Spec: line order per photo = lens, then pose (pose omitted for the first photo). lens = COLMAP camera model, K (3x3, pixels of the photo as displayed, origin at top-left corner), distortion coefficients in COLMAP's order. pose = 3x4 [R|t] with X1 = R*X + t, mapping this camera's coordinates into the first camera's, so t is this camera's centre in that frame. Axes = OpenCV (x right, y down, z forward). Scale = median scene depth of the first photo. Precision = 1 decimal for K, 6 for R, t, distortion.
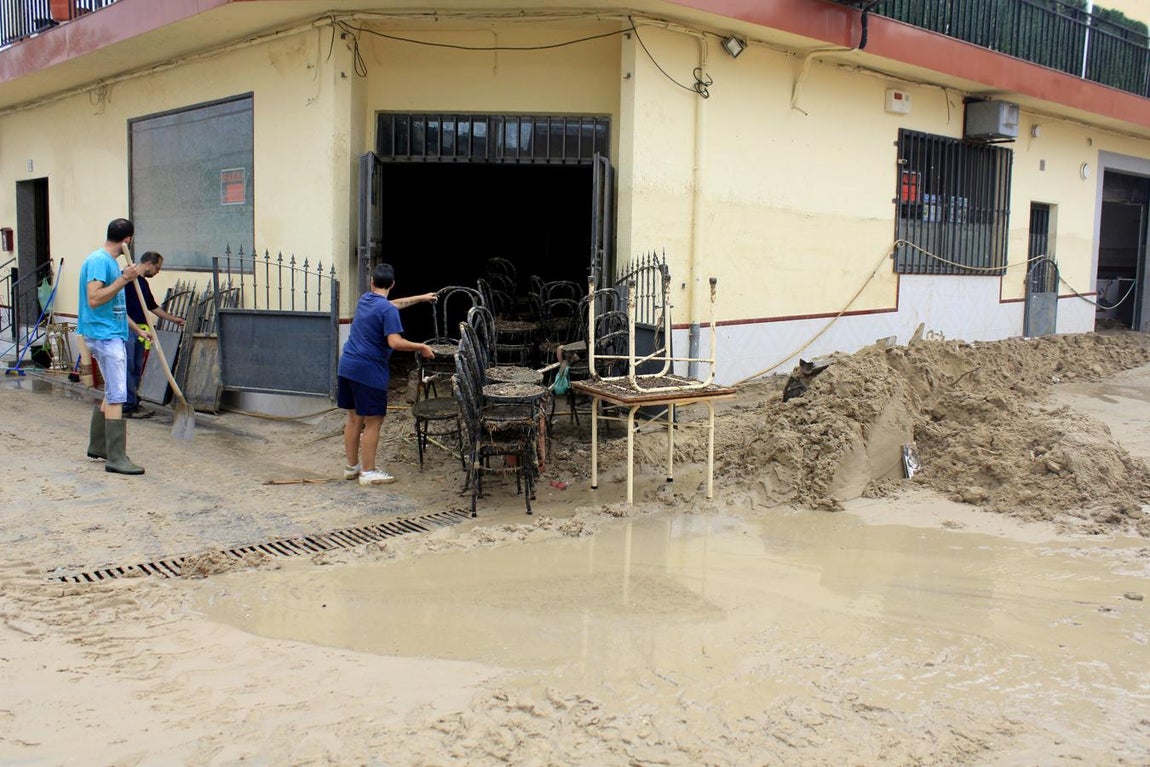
lens RADIAL K [[1027.1, 0, 578.4], [0, 1027.1, 367.5], [0, 0, 1]] dist [-0.150155, 0.118719]
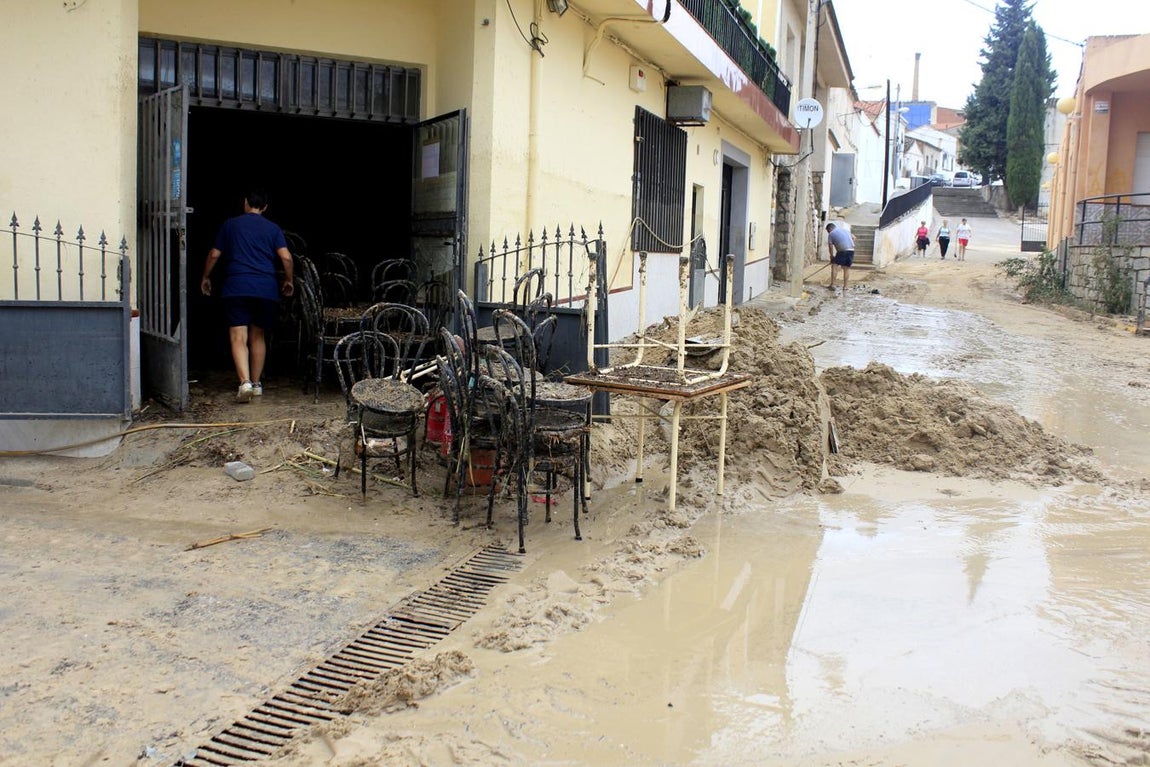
lens RADIAL K [[1027.1, 0, 578.4], [0, 1027.1, 367.5], [0, 0, 1]] dist [-0.150155, 0.118719]
pose [[0.846481, -0.052447, 0.529829, -0.347037], [0.042086, 0.998614, 0.031613, -0.015865], [-0.530752, -0.004462, 0.847515, 0.217417]]
